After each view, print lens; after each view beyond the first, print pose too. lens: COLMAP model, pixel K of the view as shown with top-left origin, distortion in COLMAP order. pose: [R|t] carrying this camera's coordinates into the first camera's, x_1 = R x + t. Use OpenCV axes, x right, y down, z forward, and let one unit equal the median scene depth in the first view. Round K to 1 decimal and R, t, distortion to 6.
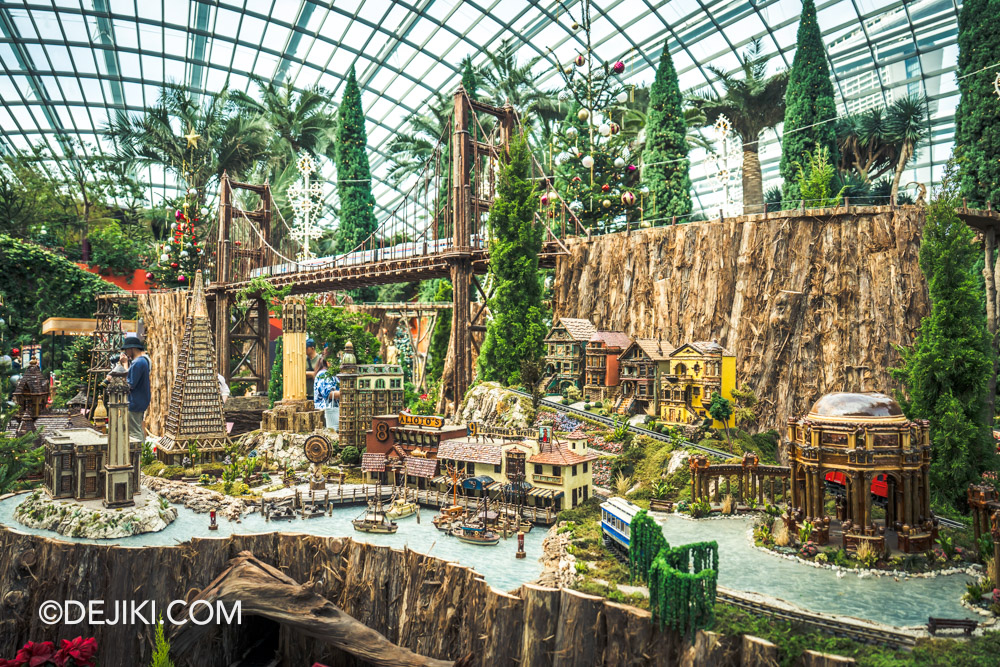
lens RADIAL K [[703.4, 0, 498.0], [0, 703.4, 341.1], [0, 0, 1]] dist [0.014570, 0.005585]
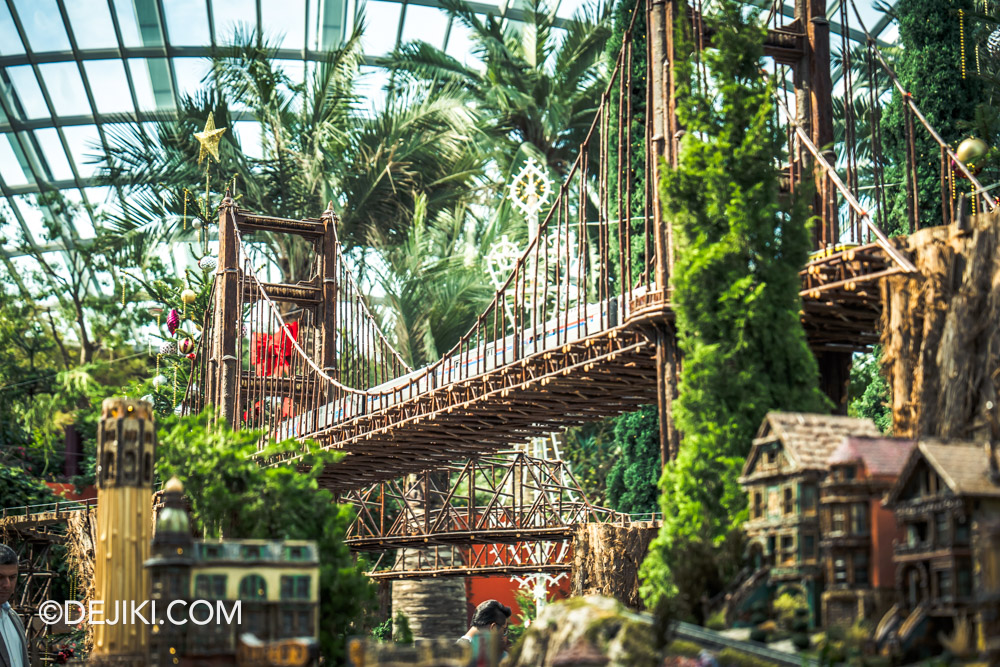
lens RADIAL K [[1957.9, 0, 500.7], [0, 1957.9, 332.2], [0, 0, 1]] dist [0.004983, 0.000000]
pose [[0.941537, -0.073916, -0.328700, 0.200210], [0.014219, 0.983485, -0.180430, 0.072695], [0.336609, 0.165208, 0.927039, 0.010143]]
